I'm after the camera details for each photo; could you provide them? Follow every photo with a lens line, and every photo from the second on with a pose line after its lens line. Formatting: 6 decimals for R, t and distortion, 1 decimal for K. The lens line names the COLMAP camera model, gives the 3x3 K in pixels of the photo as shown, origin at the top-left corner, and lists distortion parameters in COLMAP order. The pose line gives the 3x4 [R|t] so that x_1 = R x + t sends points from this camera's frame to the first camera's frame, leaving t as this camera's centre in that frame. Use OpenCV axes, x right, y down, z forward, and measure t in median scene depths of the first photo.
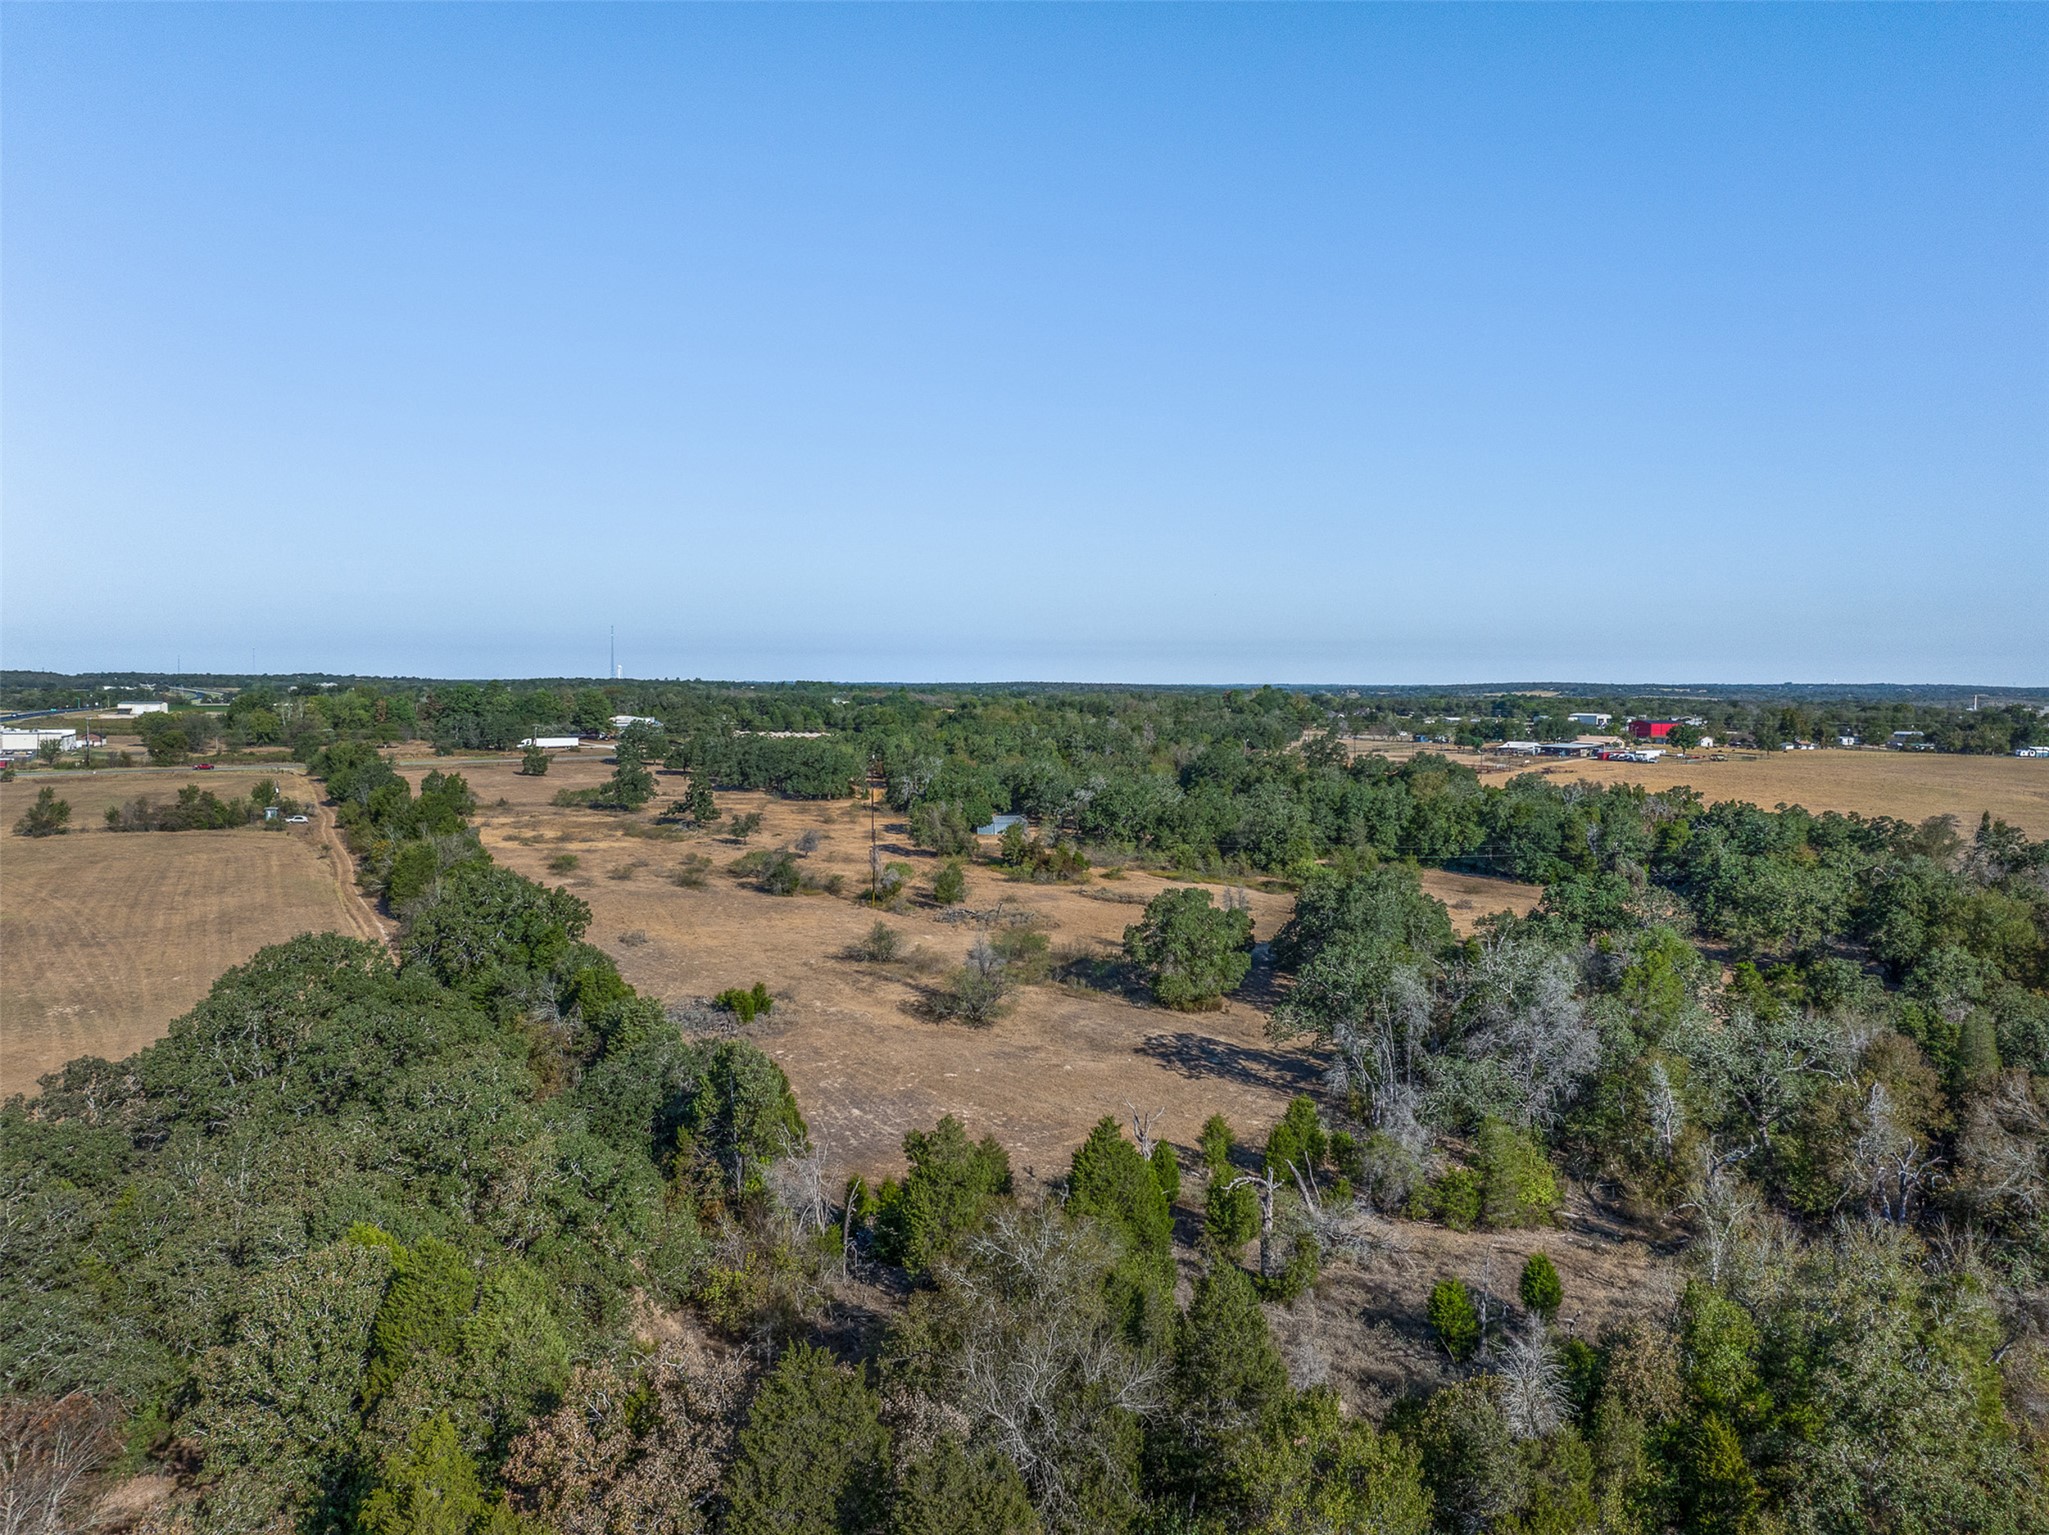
lens RADIAL K [[1440.2, 0, 1030.8], [0, 1440.2, 770.0], [0, 0, 1]] dist [-0.038594, 0.003499]
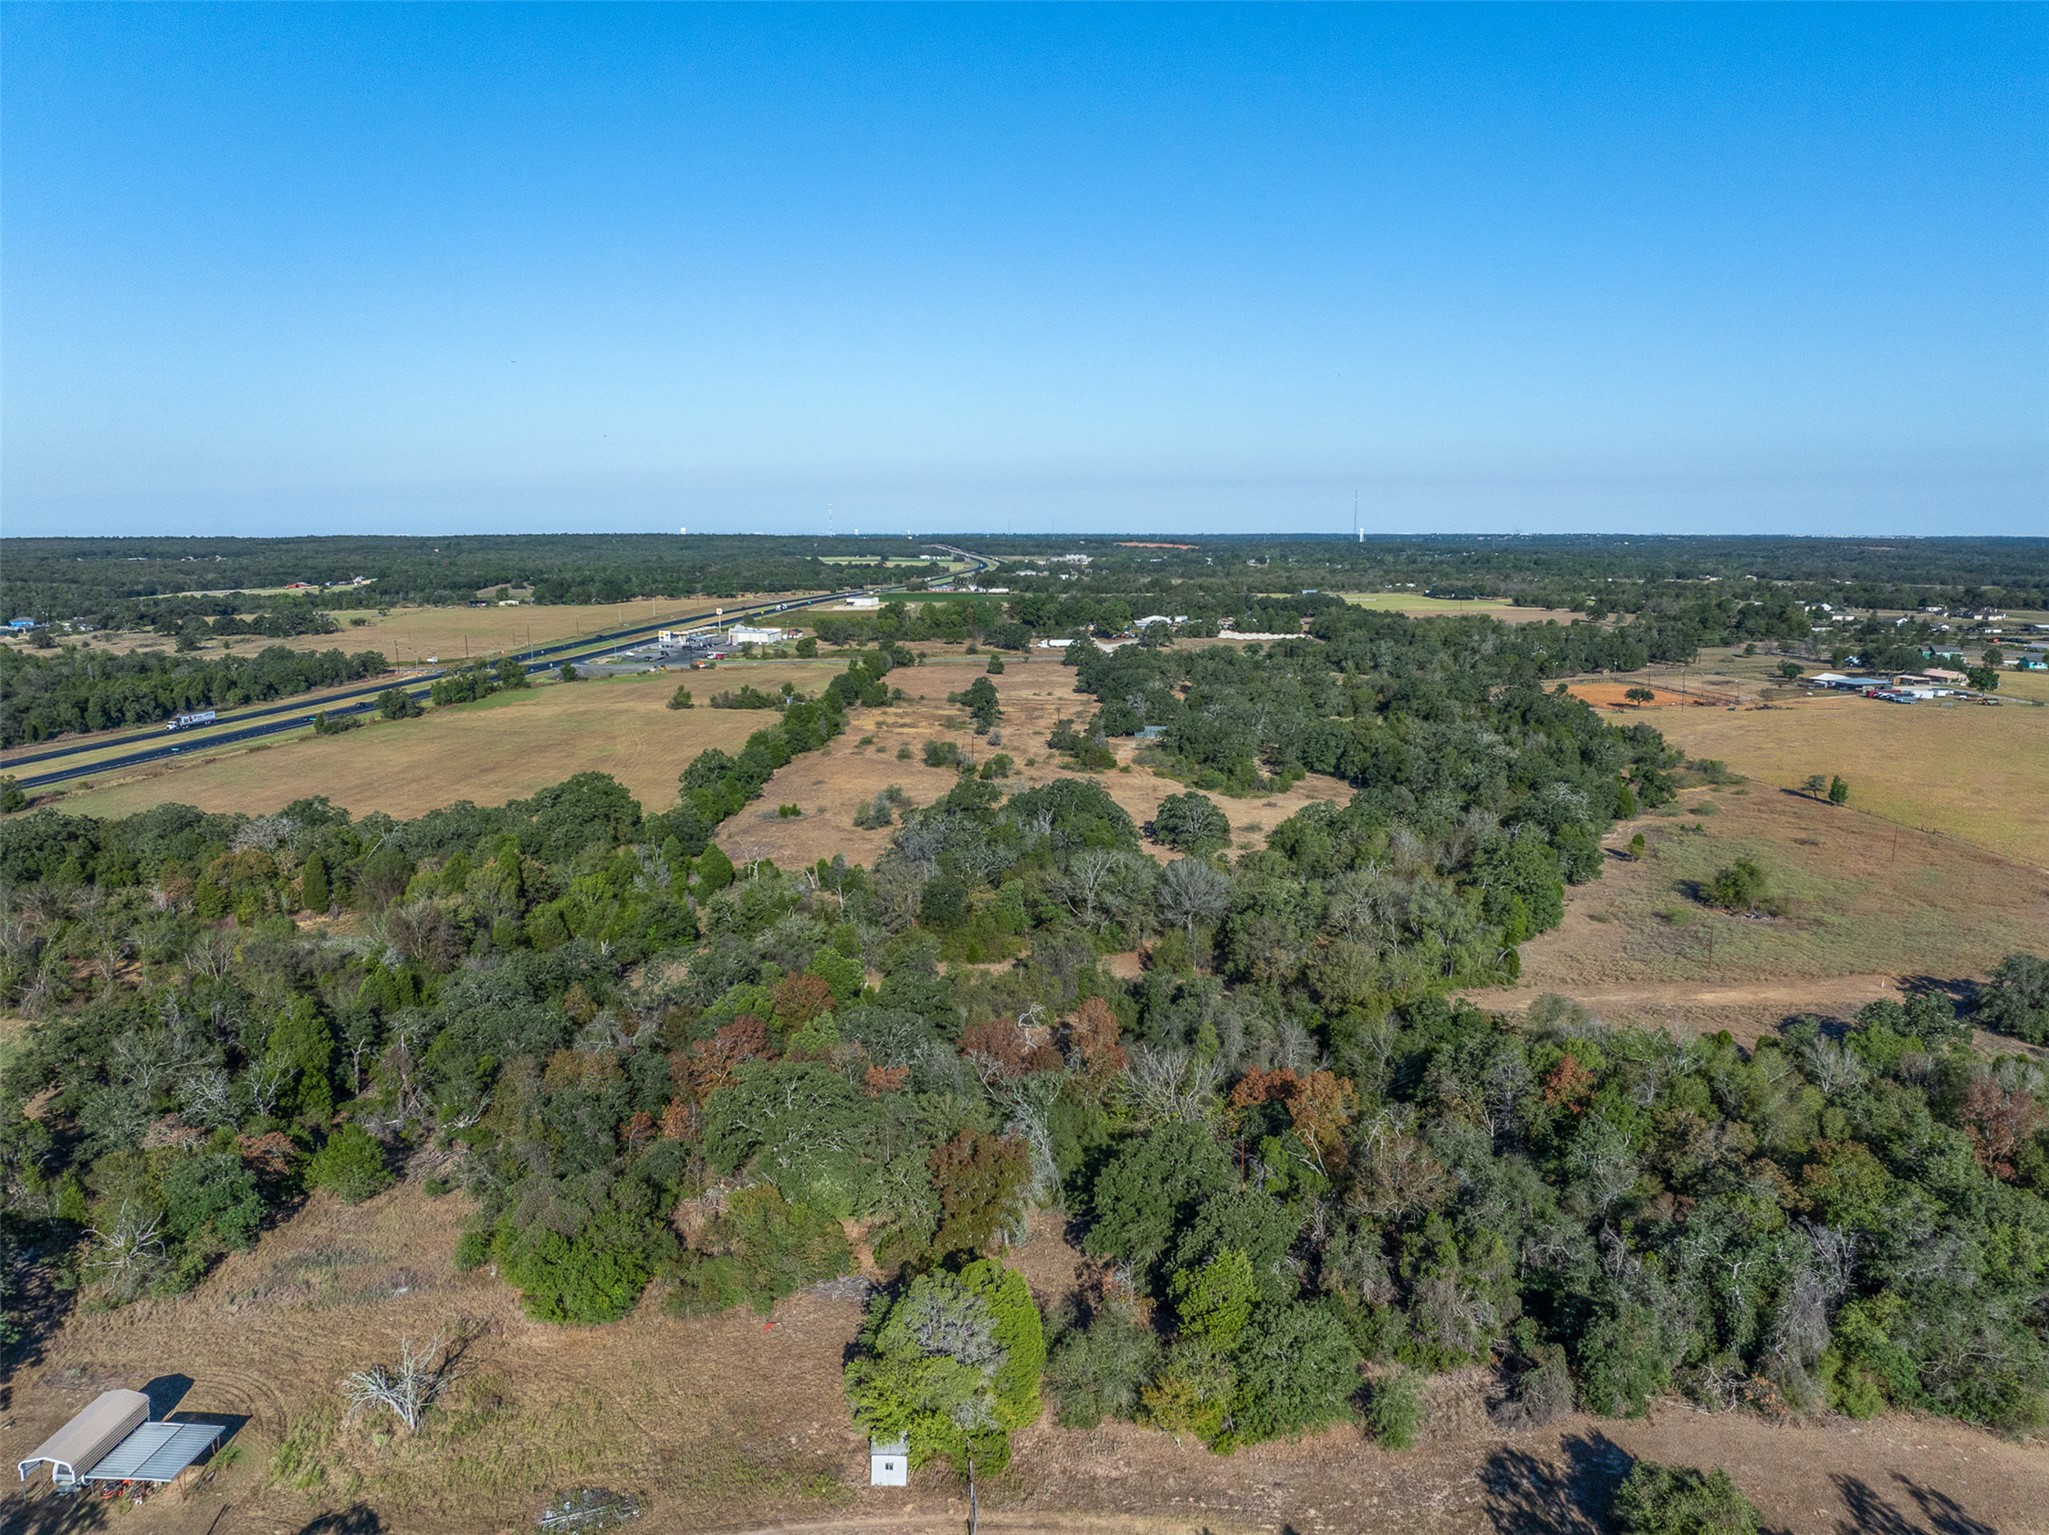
lens RADIAL K [[1440.2, 0, 1027.1], [0, 1440.2, 768.2], [0, 0, 1]] dist [-0.038594, 0.003499]
pose [[0.853910, 0.078730, -0.514431, 0.533859], [-0.025565, 0.993643, 0.109633, -0.072167], [0.519793, -0.080466, 0.850494, -0.334409]]
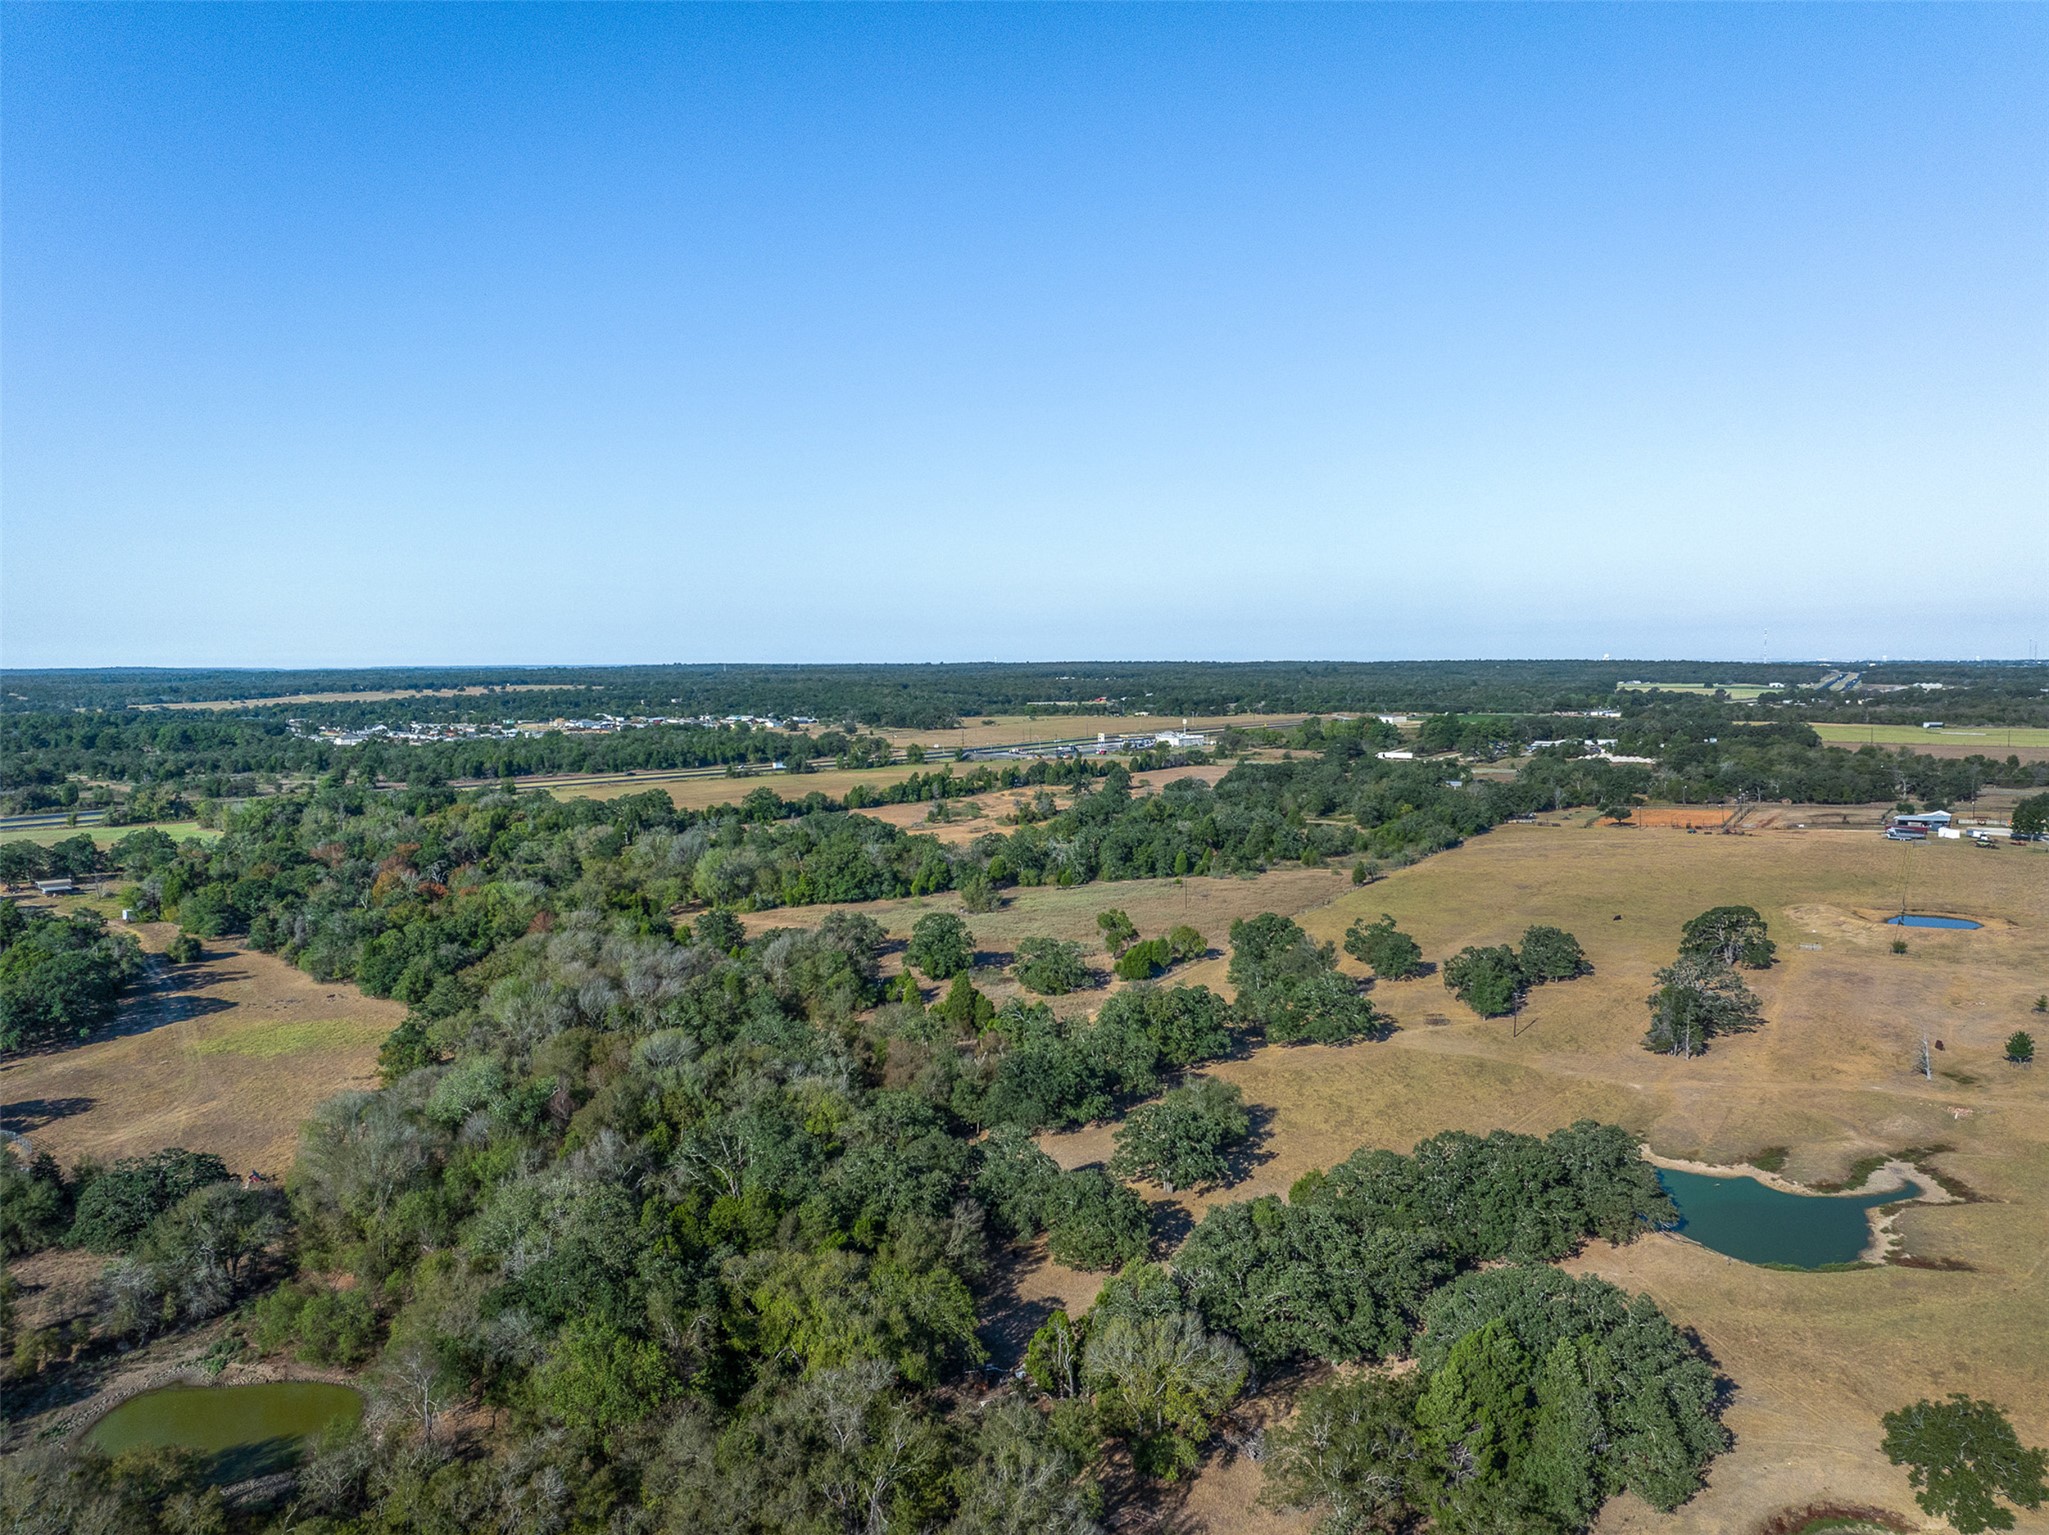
lens RADIAL K [[1440.2, 0, 1022.7], [0, 1440.2, 765.1], [0, 0, 1]] dist [-0.038594, 0.003499]
pose [[0.311579, 0.063316, -0.948108, 1.495040], [-0.051622, 0.997432, 0.049646, -0.094856], [0.948817, 0.033475, 0.314048, 0.142991]]
